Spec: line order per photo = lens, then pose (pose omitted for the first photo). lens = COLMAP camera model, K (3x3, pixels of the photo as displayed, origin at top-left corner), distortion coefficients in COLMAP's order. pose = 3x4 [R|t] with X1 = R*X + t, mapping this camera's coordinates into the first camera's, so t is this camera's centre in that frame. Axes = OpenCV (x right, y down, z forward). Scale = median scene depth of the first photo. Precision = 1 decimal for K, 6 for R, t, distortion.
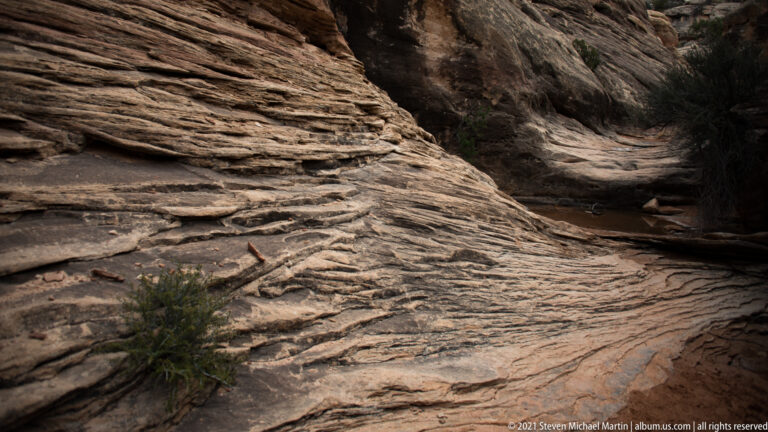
lens RADIAL K [[668.4, 0, 377.6], [0, 668.4, 208.9], [0, 0, 1]] dist [-0.117426, 0.005126]
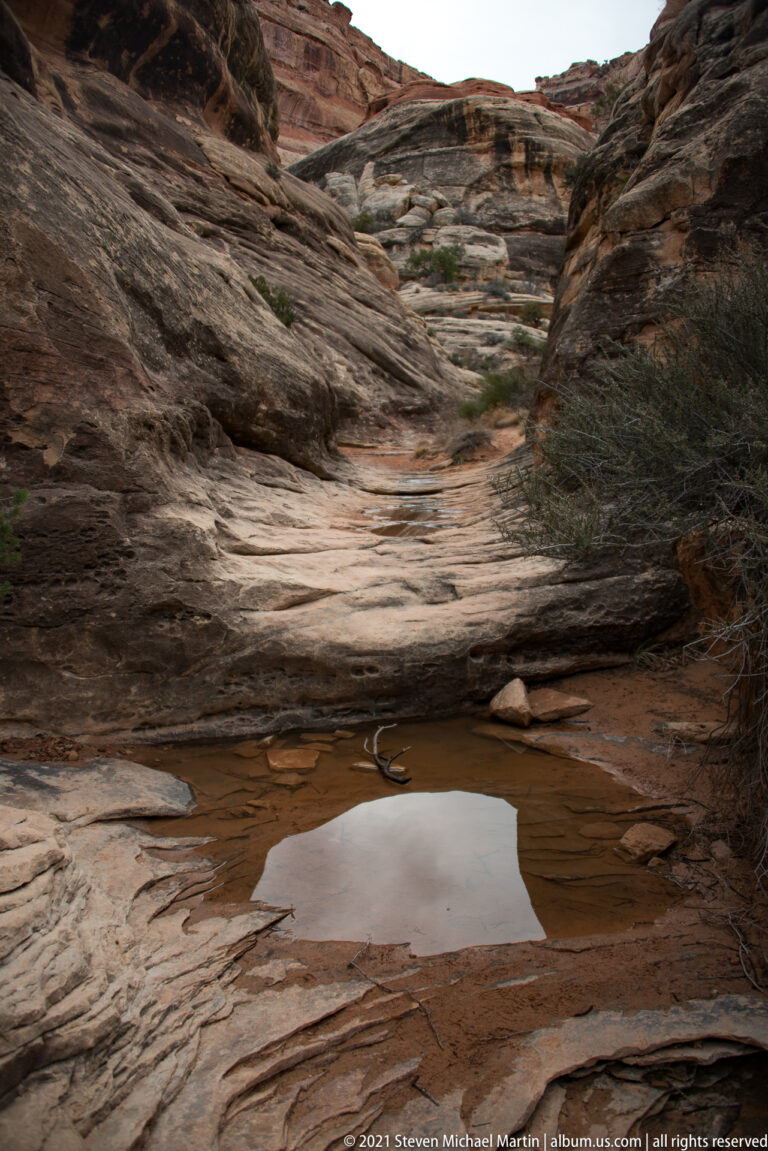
lens RADIAL K [[925.1, 0, 381.9], [0, 925.1, 584.1], [0, 0, 1]] dist [-0.126993, 0.004110]
pose [[0.905146, -0.116691, 0.408771, 0.123348], [0.089424, 0.992337, 0.085268, -0.113027], [-0.415589, -0.040627, 0.908645, 0.491497]]
